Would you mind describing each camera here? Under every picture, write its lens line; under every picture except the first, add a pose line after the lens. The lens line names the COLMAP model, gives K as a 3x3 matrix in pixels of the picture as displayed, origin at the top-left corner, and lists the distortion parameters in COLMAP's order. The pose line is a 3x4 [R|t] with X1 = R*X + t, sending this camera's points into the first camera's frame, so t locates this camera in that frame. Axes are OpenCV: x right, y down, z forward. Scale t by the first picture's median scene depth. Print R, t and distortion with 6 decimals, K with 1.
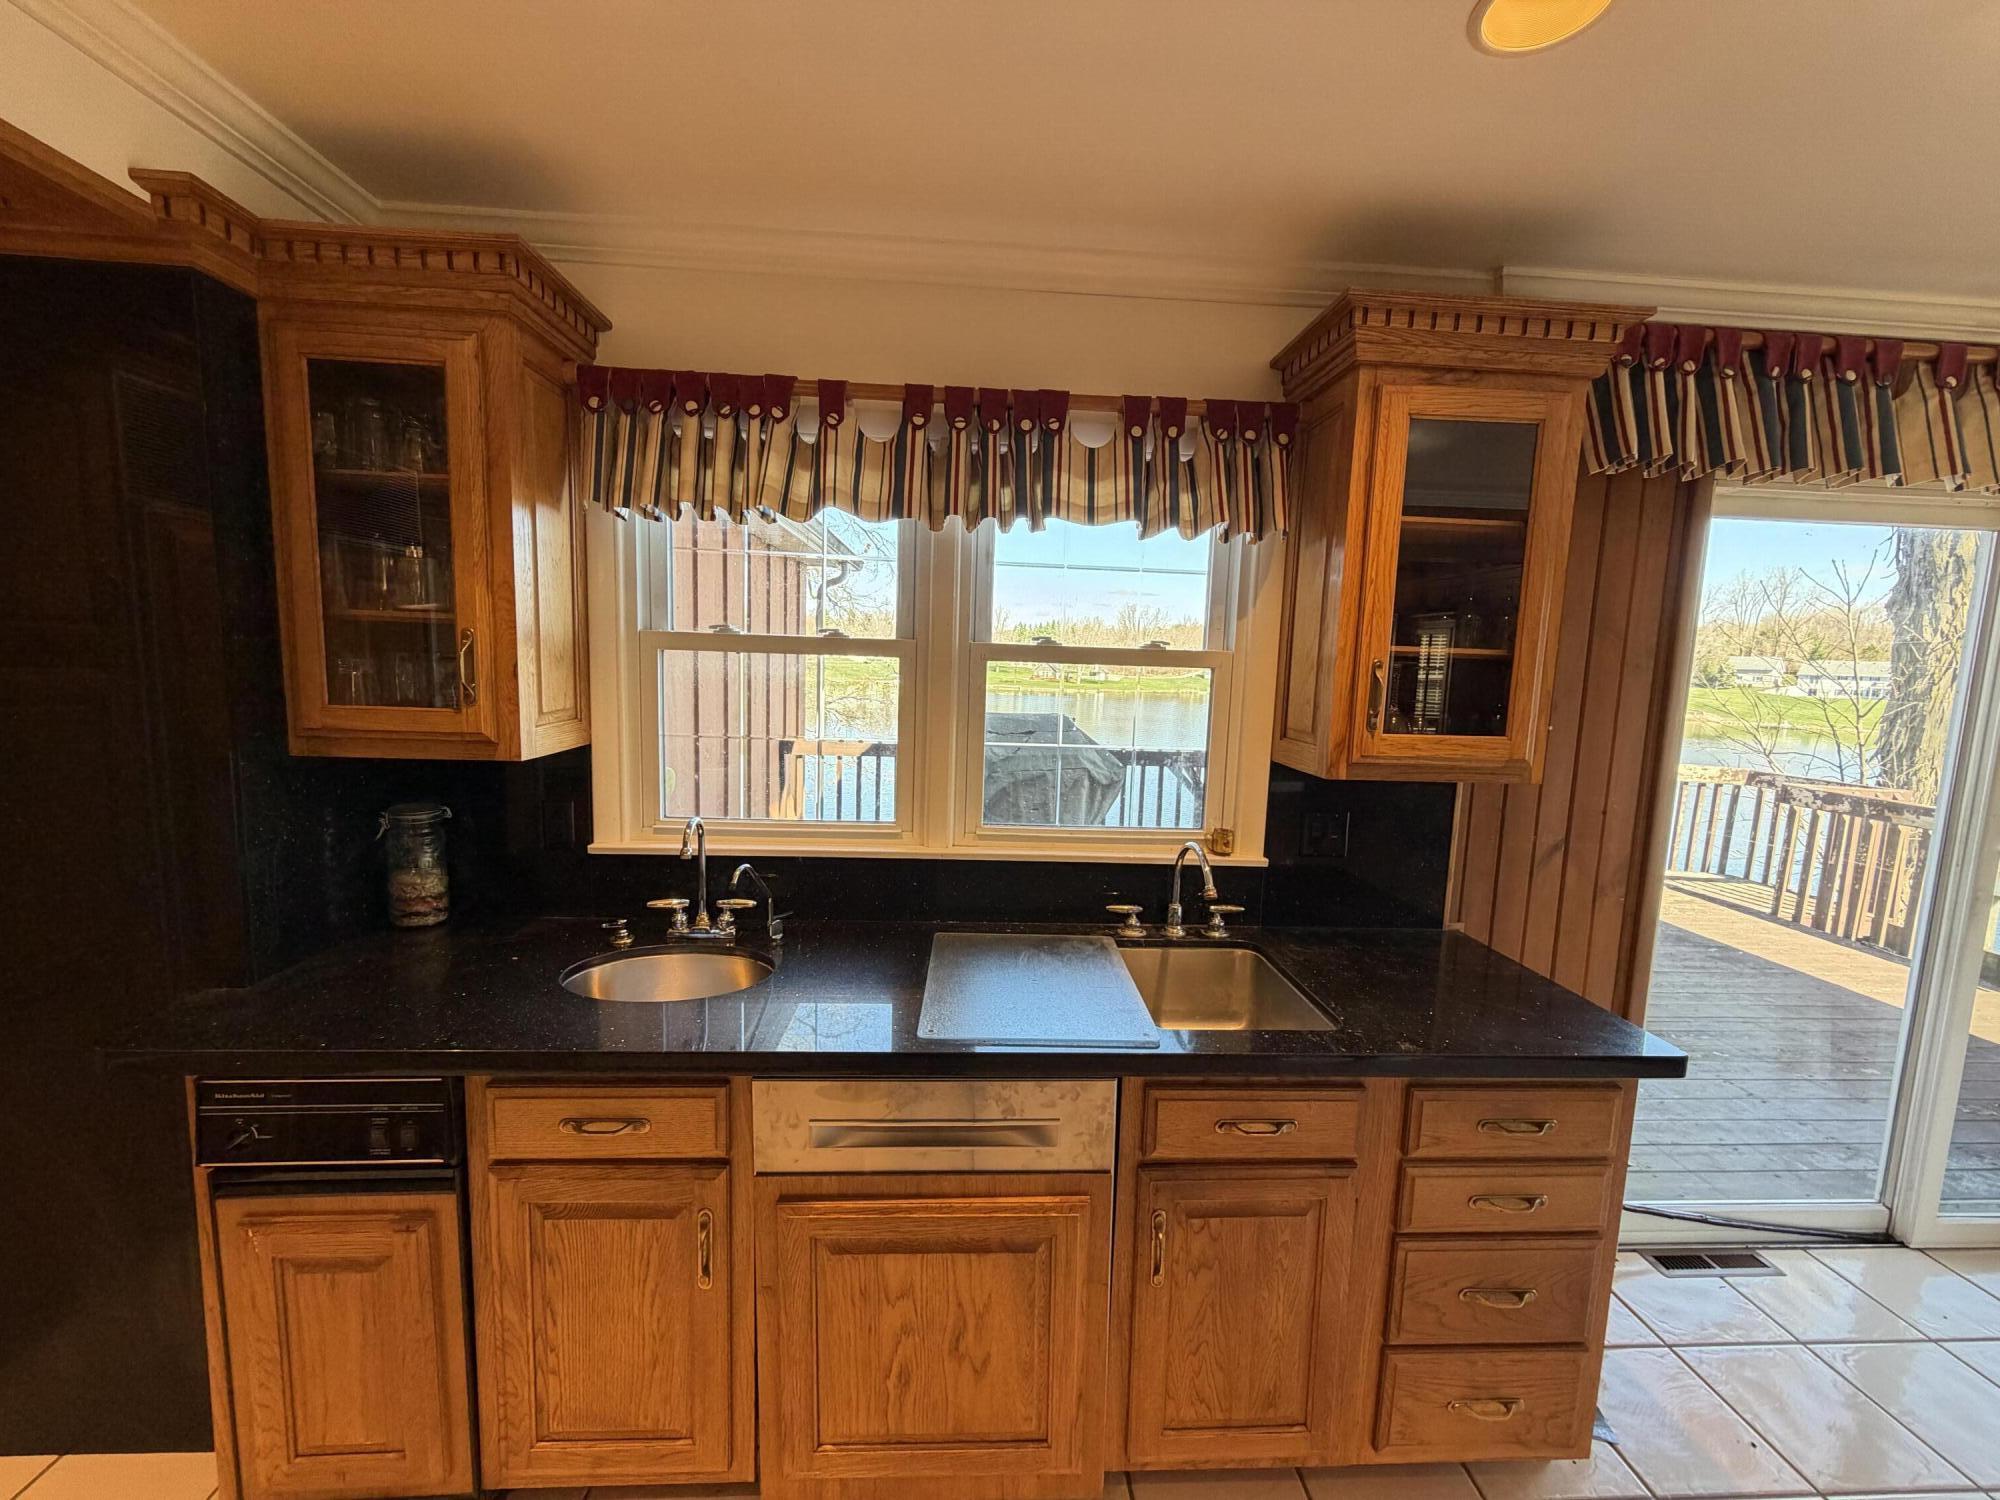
lens RADIAL K [[798.3, 0, 1000.0], [0, 798.3, 750.0], [0, 0, 1]] dist [0.002197, 0.000323]
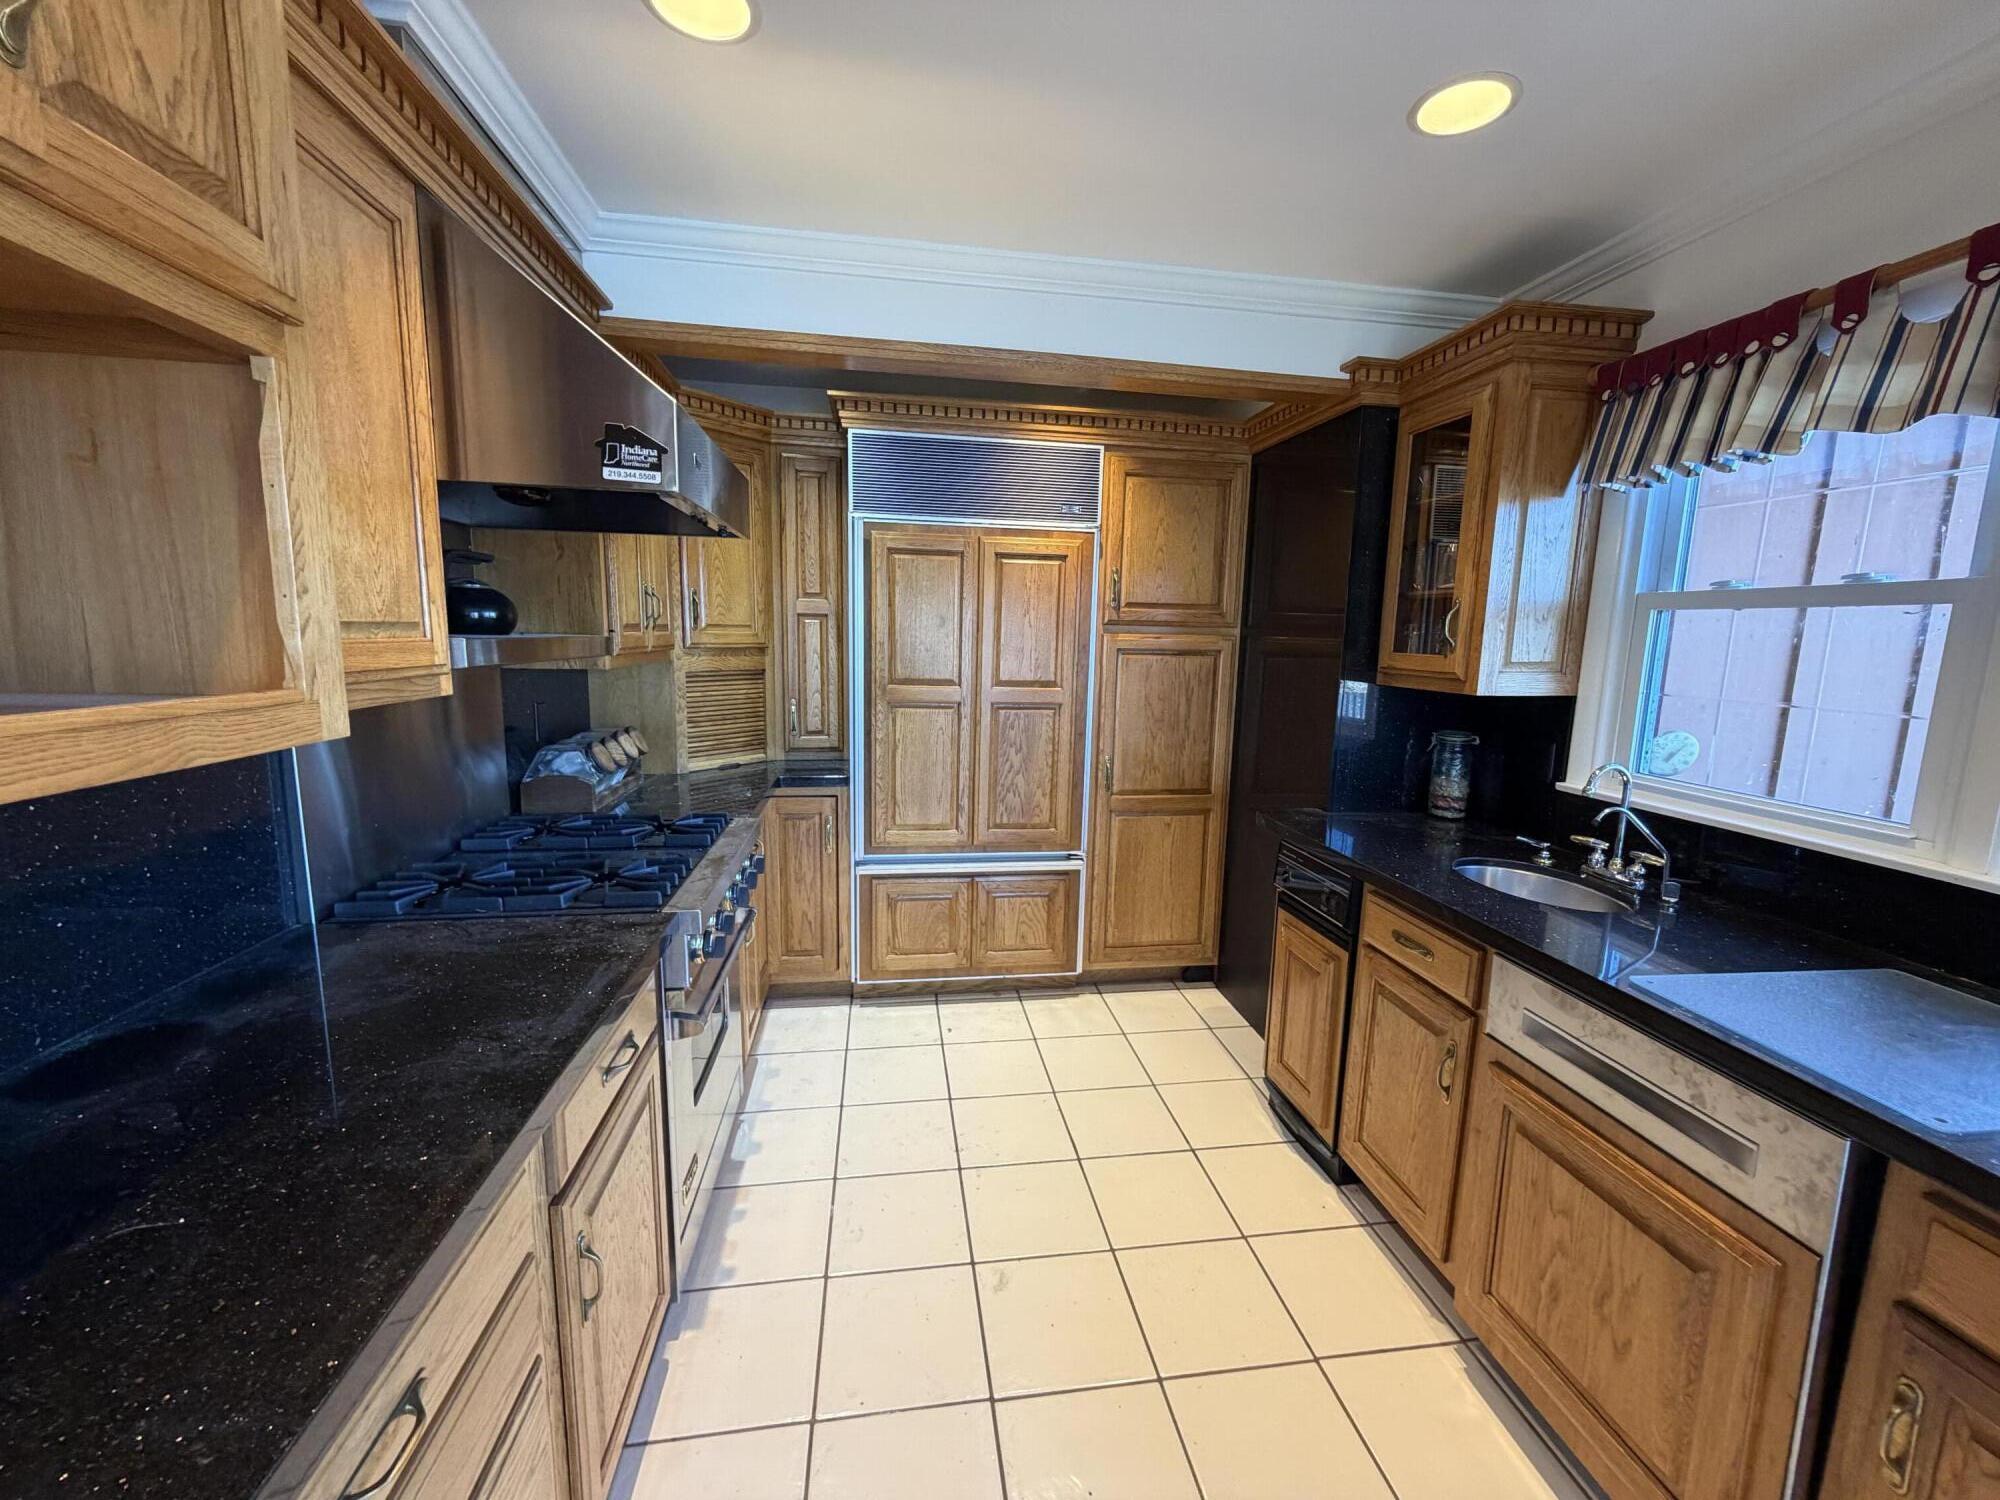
lens RADIAL K [[798.3, 0, 1000.0], [0, 798.3, 750.0], [0, 0, 1]] dist [0.002197, 0.000323]
pose [[0.088683, 0.118077, -0.989037, 0.704460], [-0.132809, 0.985485, 0.105744, 0.073109], [0.987166, 0.121975, 0.103077, 0.091670]]
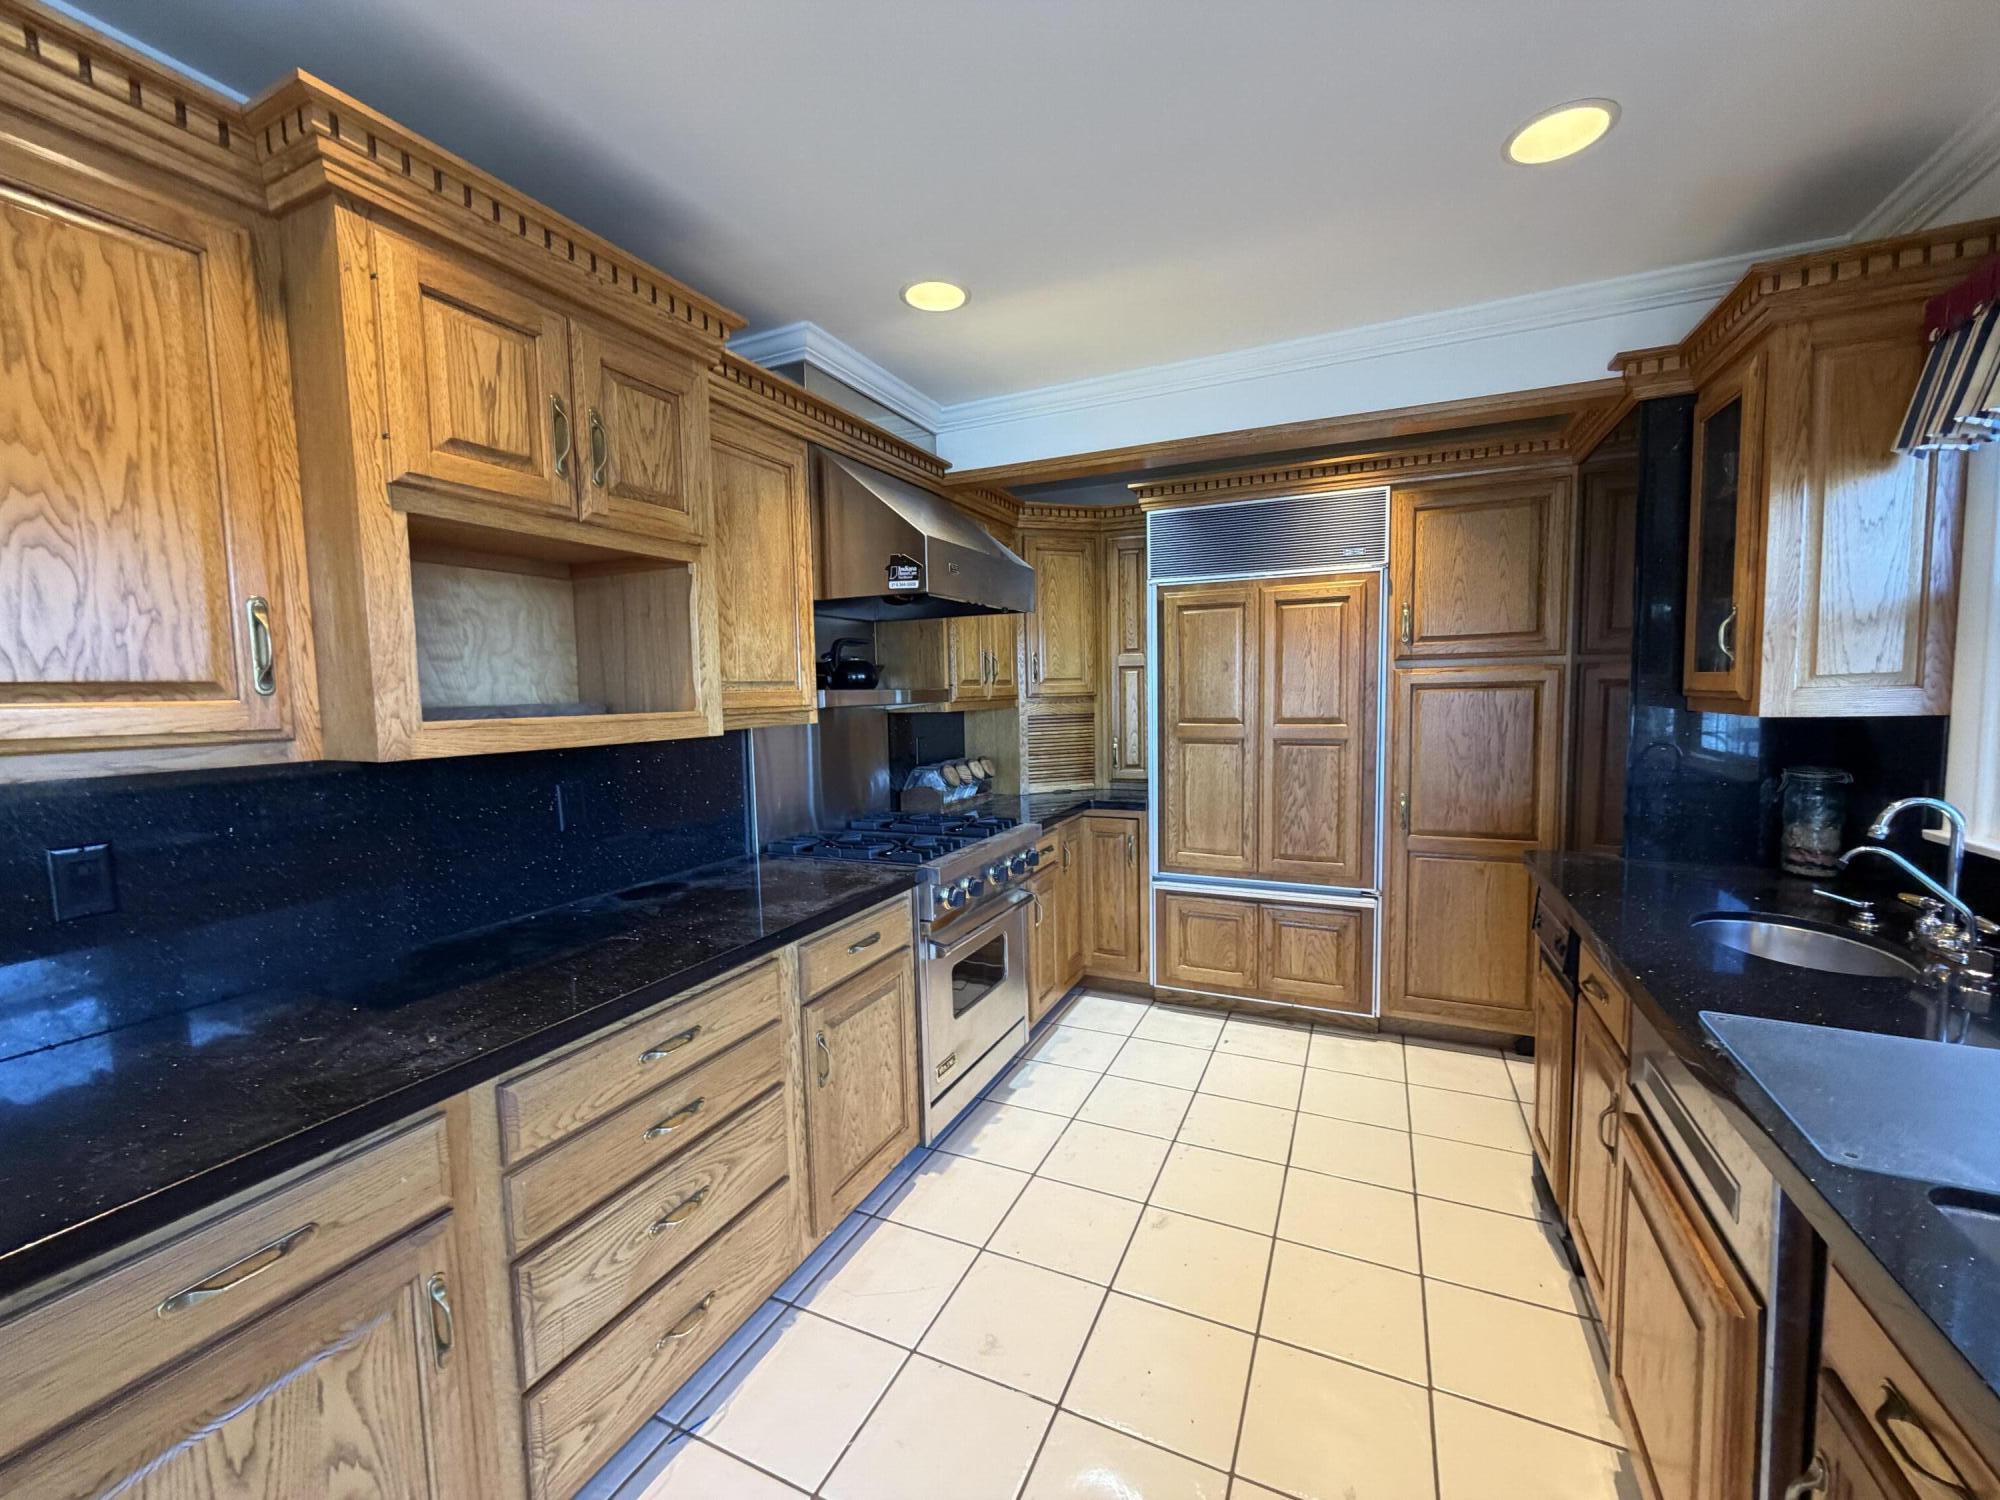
lens RADIAL K [[798.3, 0, 1000.0], [0, 798.3, 750.0], [0, 0, 1]] dist [0.002197, 0.000323]
pose [[-0.478223, 0.047047, -0.876977, 0.948004], [-0.093466, 0.990167, 0.104086, 0.045235], [0.873251, 0.131744, -0.469123, 0.641324]]
